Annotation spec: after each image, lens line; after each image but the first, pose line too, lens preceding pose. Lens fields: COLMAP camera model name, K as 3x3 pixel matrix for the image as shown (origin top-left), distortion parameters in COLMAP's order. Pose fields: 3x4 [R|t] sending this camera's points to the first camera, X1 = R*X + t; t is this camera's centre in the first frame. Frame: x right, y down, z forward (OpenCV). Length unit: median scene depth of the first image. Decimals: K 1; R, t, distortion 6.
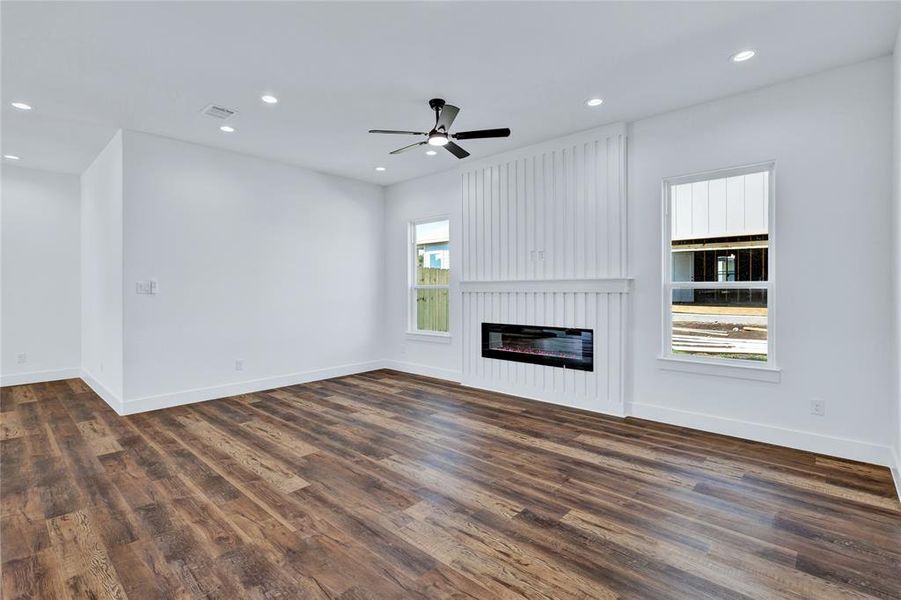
lens RADIAL K [[399.7, 0, 448.1], [0, 399.7, 289.9], [0, 0, 1]] dist [-0.000869, -0.000758]
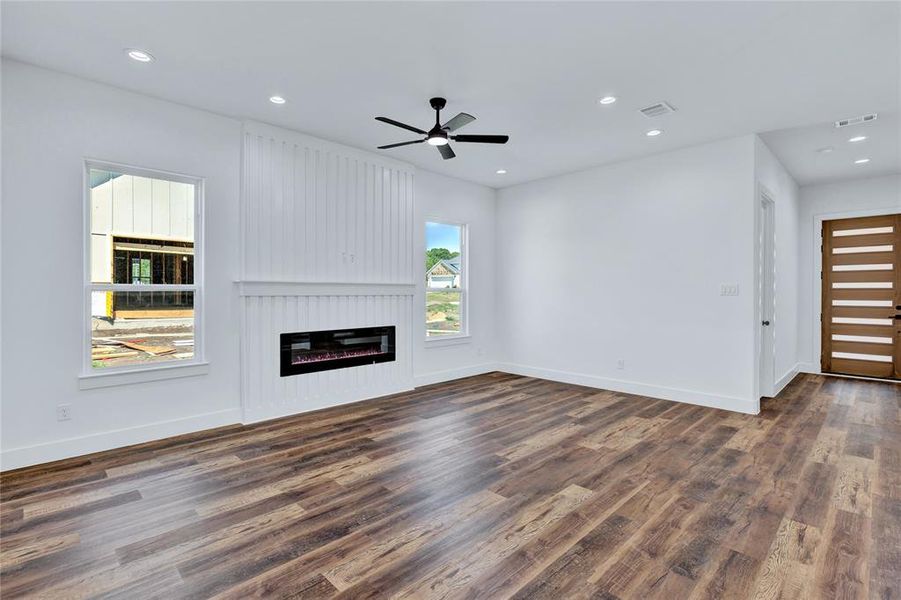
lens RADIAL K [[399.7, 0, 448.1], [0, 399.7, 289.9], [0, 0, 1]] dist [-0.000869, -0.000758]
pose [[0.112084, 0.006534, 0.993677, -0.962944], [0.002444, 0.999974, -0.006851, 0.001630], [-0.993696, 0.003197, 0.112065, 0.833492]]
